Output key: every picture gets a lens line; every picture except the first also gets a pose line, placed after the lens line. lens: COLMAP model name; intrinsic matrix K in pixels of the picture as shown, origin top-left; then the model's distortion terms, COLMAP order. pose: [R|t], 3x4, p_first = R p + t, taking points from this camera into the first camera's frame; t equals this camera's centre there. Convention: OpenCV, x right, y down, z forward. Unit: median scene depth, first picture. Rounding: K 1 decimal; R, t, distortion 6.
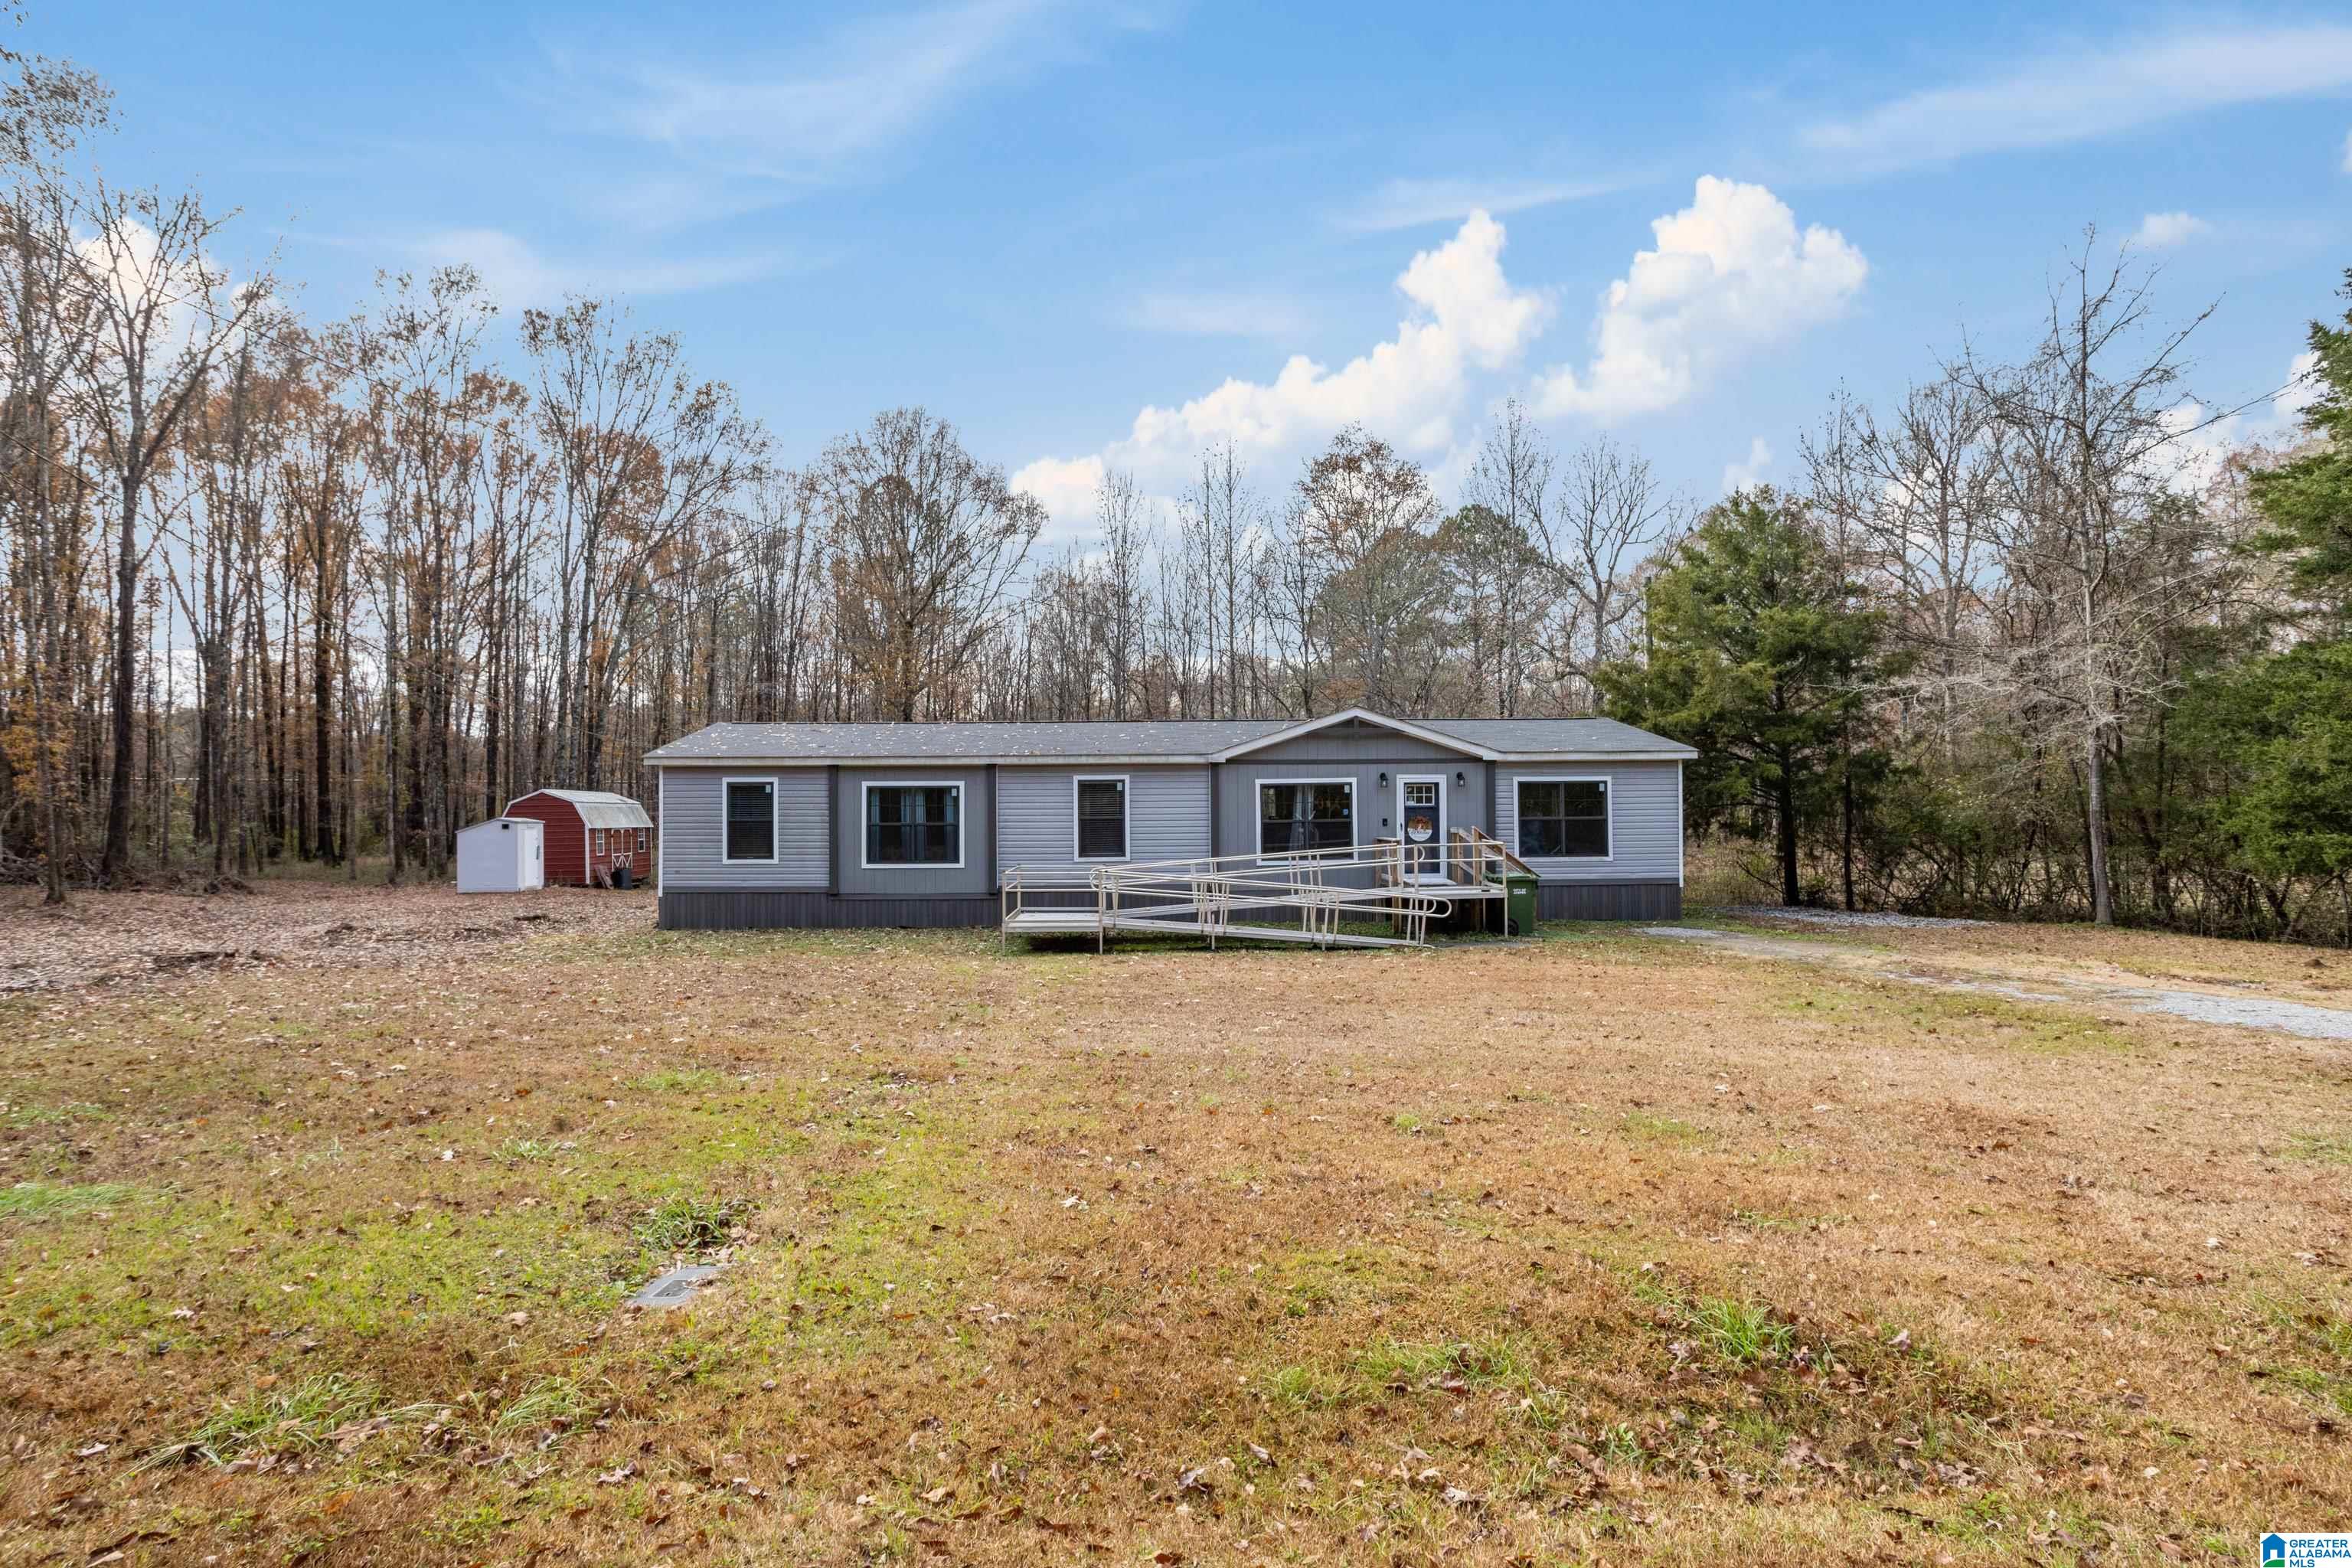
lens RADIAL K [[1118.3, 0, 1147.2], [0, 1118.3, 795.2], [0, 0, 1]] dist [-0.001407, -0.000122]
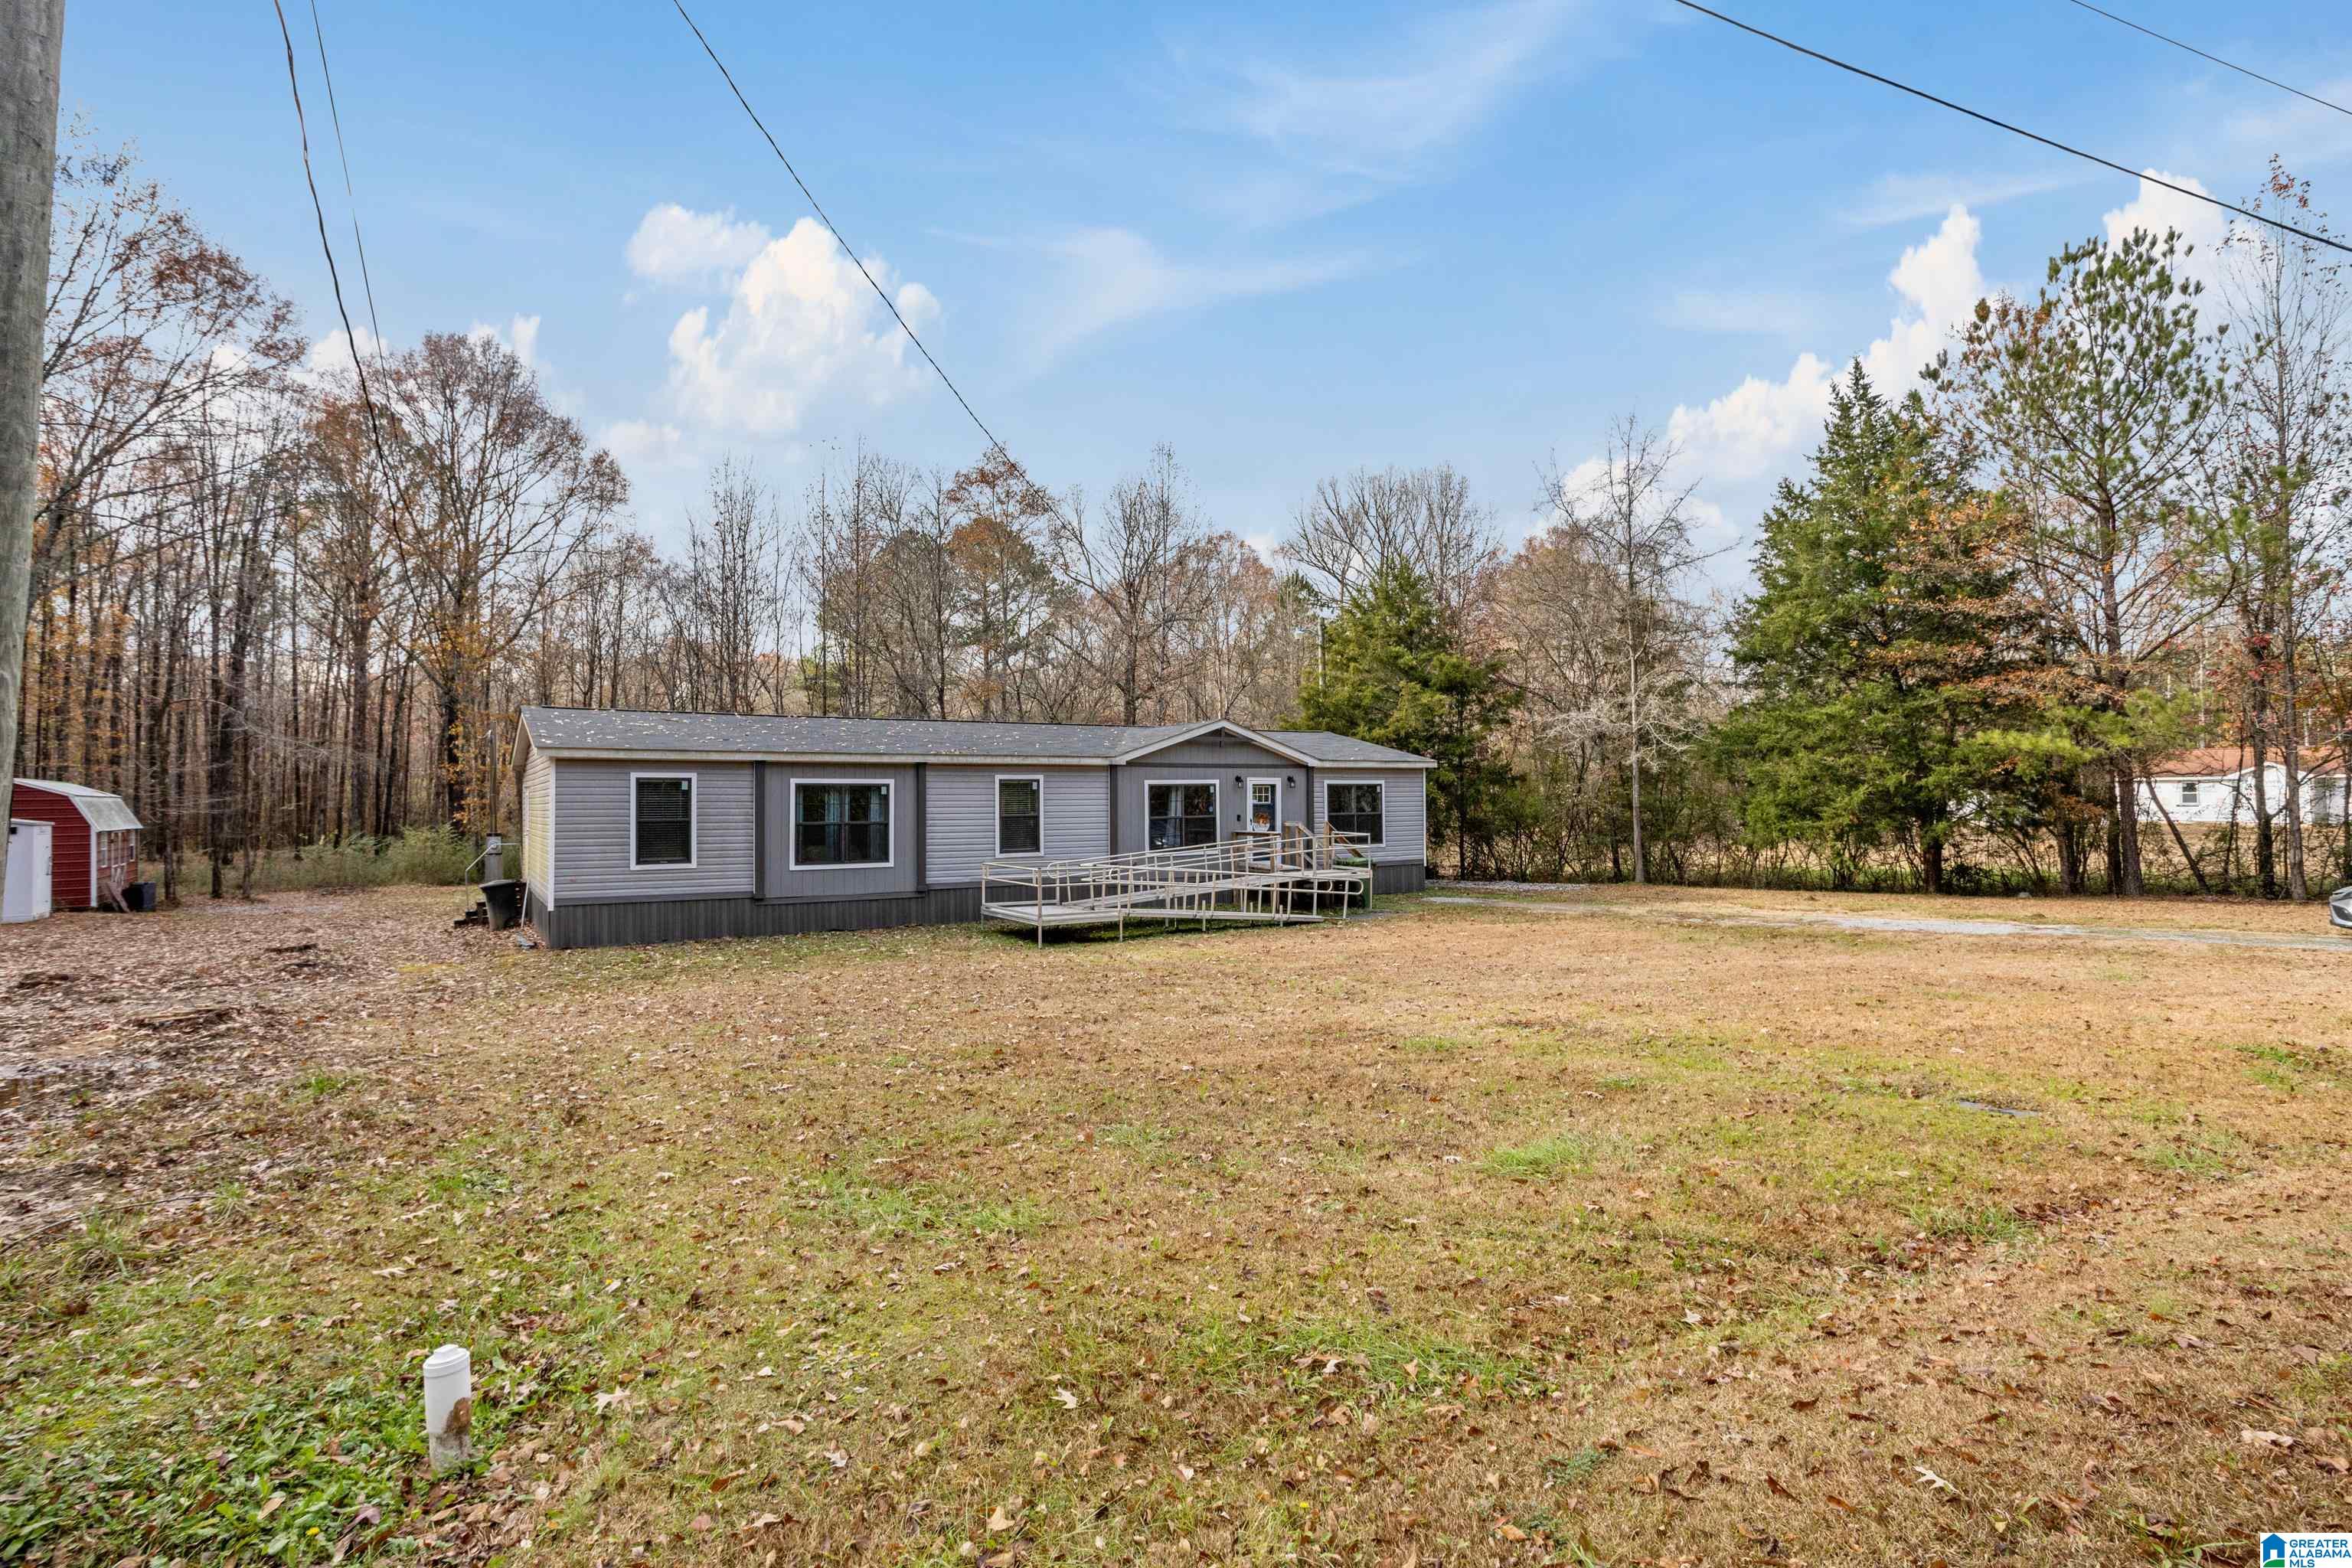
lens RADIAL K [[1118.3, 0, 1147.2], [0, 1118.3, 795.2], [0, 0, 1]] dist [-0.001407, -0.000122]
pose [[0.872962, 0.003313, 0.487778, -0.445725], [-0.002923, 0.999995, -0.001561, 0.002539], [-0.487780, -0.000063, 0.872967, 0.031256]]
